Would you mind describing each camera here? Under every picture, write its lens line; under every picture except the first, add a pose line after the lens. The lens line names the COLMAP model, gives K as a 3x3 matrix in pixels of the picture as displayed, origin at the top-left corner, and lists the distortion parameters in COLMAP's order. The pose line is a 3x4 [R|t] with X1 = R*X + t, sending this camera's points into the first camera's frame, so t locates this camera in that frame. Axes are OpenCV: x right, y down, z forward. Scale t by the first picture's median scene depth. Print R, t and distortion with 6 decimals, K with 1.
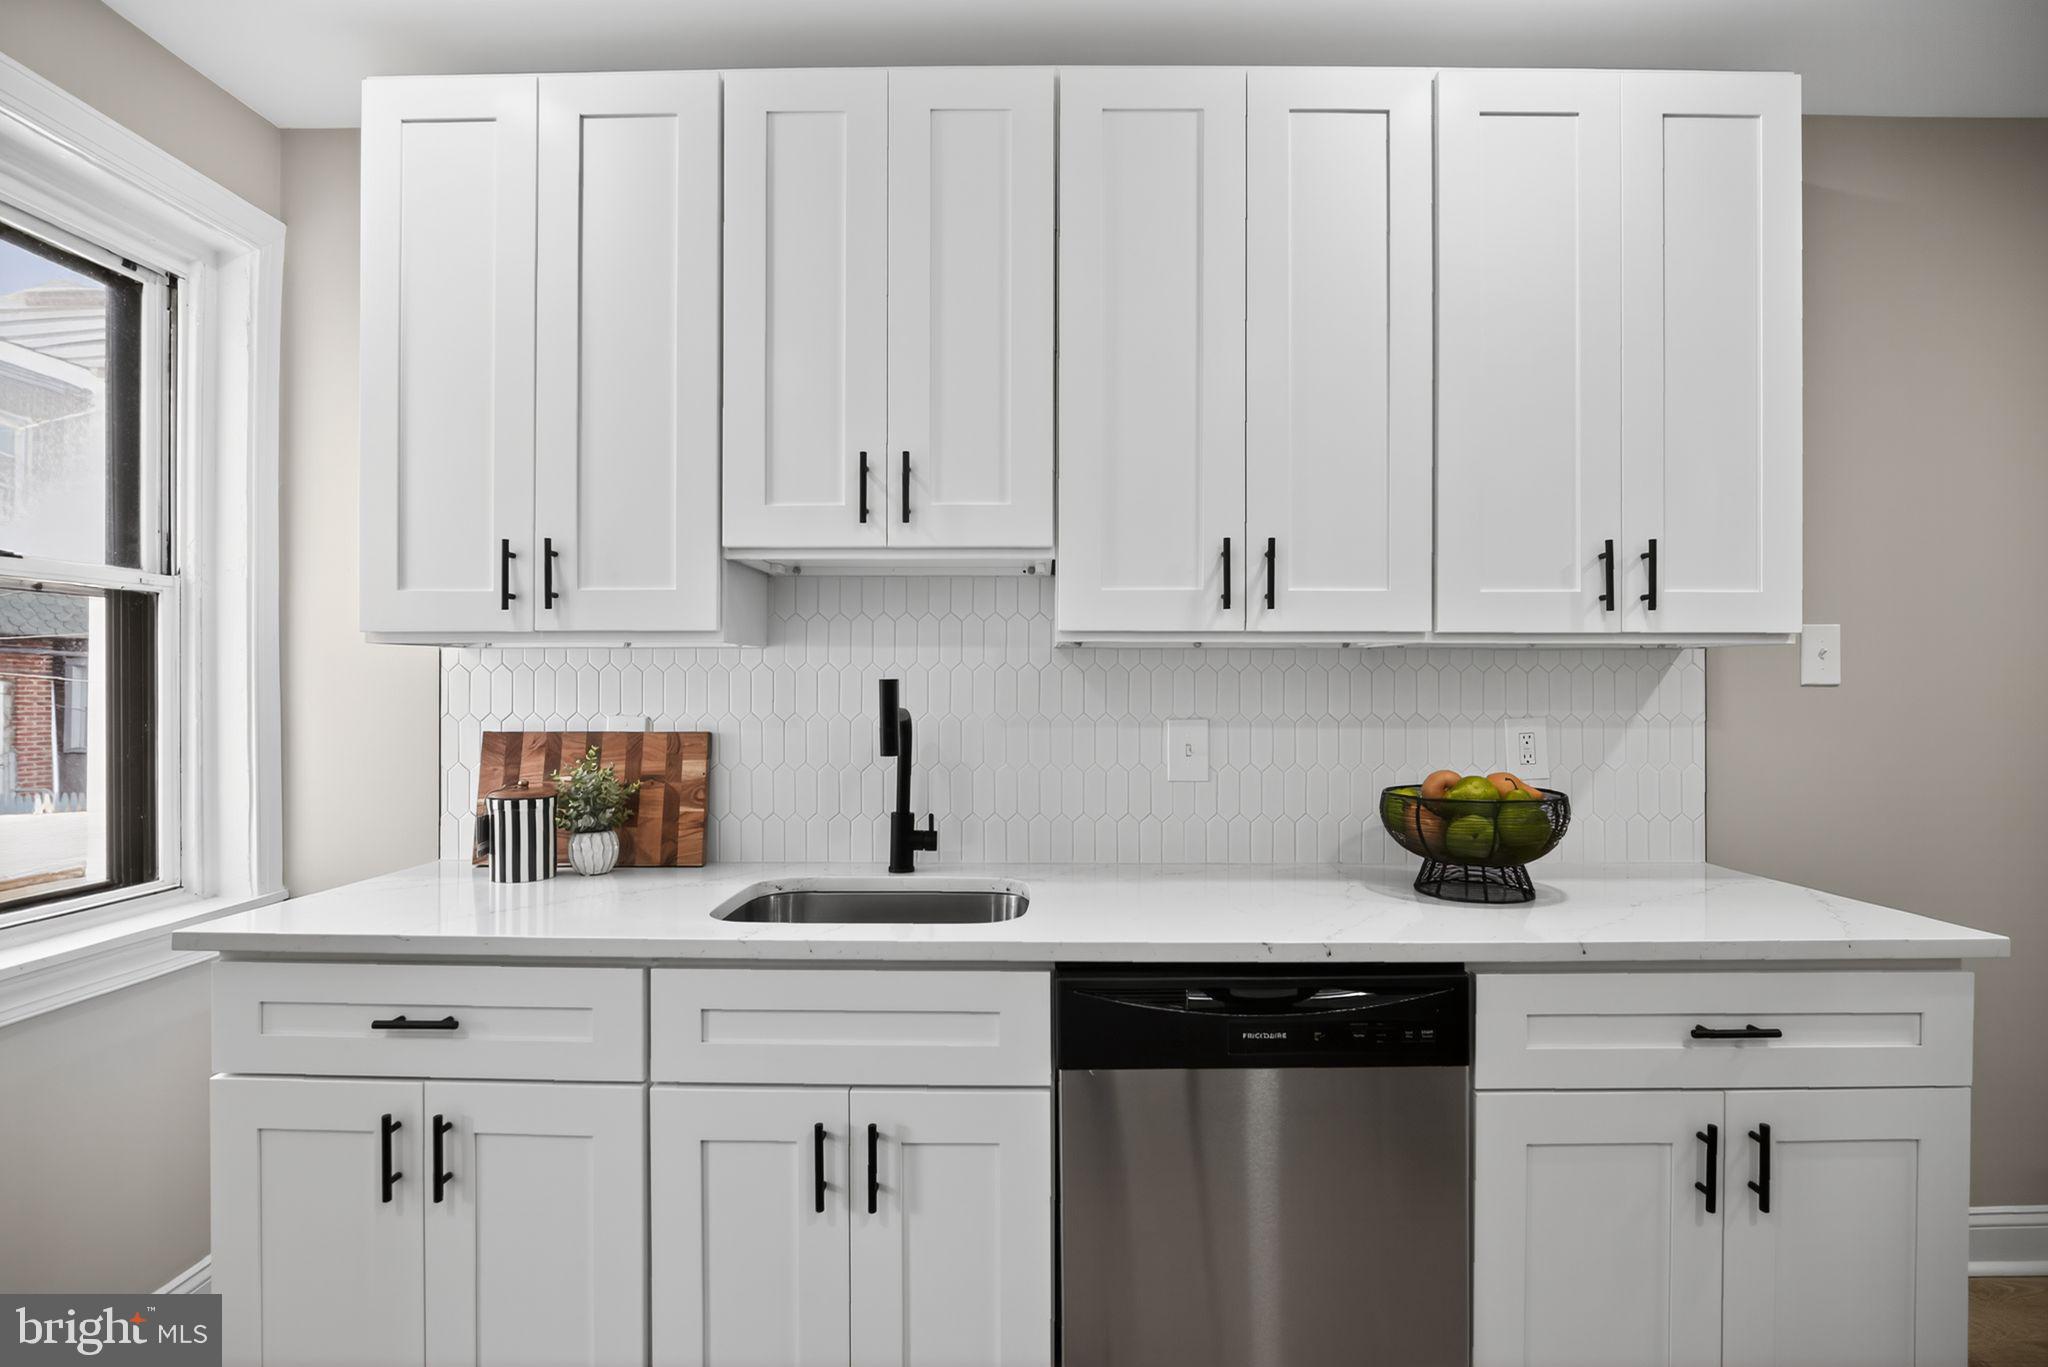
lens RADIAL K [[934.2, 0, 1029.0], [0, 934.2, 696.9], [0, 0, 1]] dist [-0.019724, -0.000267]
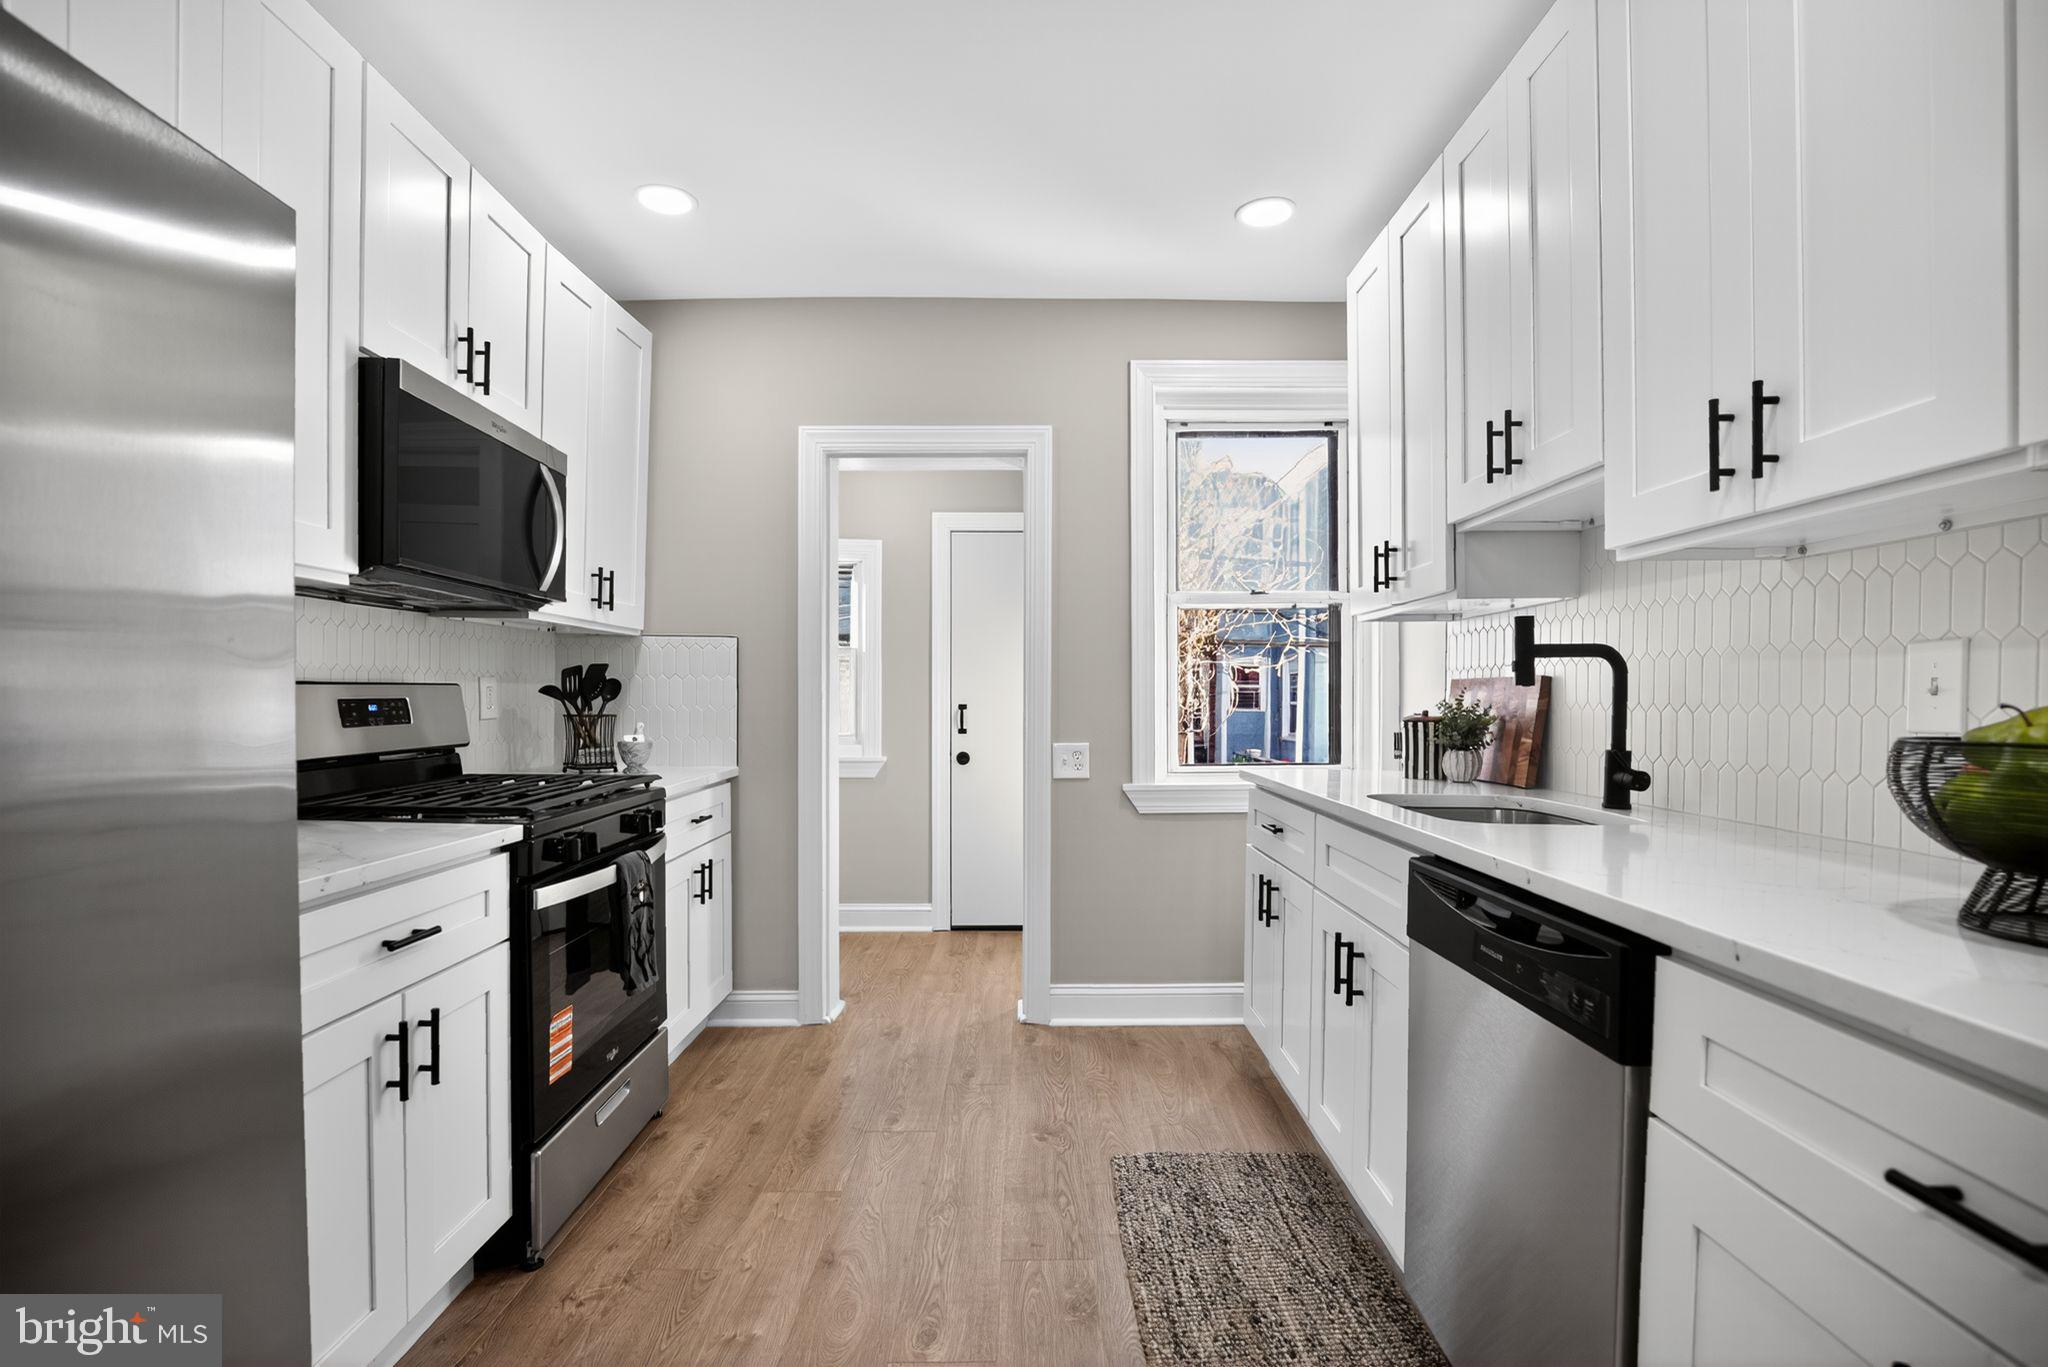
lens RADIAL K [[979.4, 0, 1035.8], [0, 979.4, 713.8], [0, 0, 1]] dist [-0.018590, 0.000059]
pose [[0.009305, 0.014935, -0.999845, 0.954295], [-0.002933, 0.999885, 0.014908, 0.076883], [0.999952, 0.002794, 0.009348, 0.392433]]
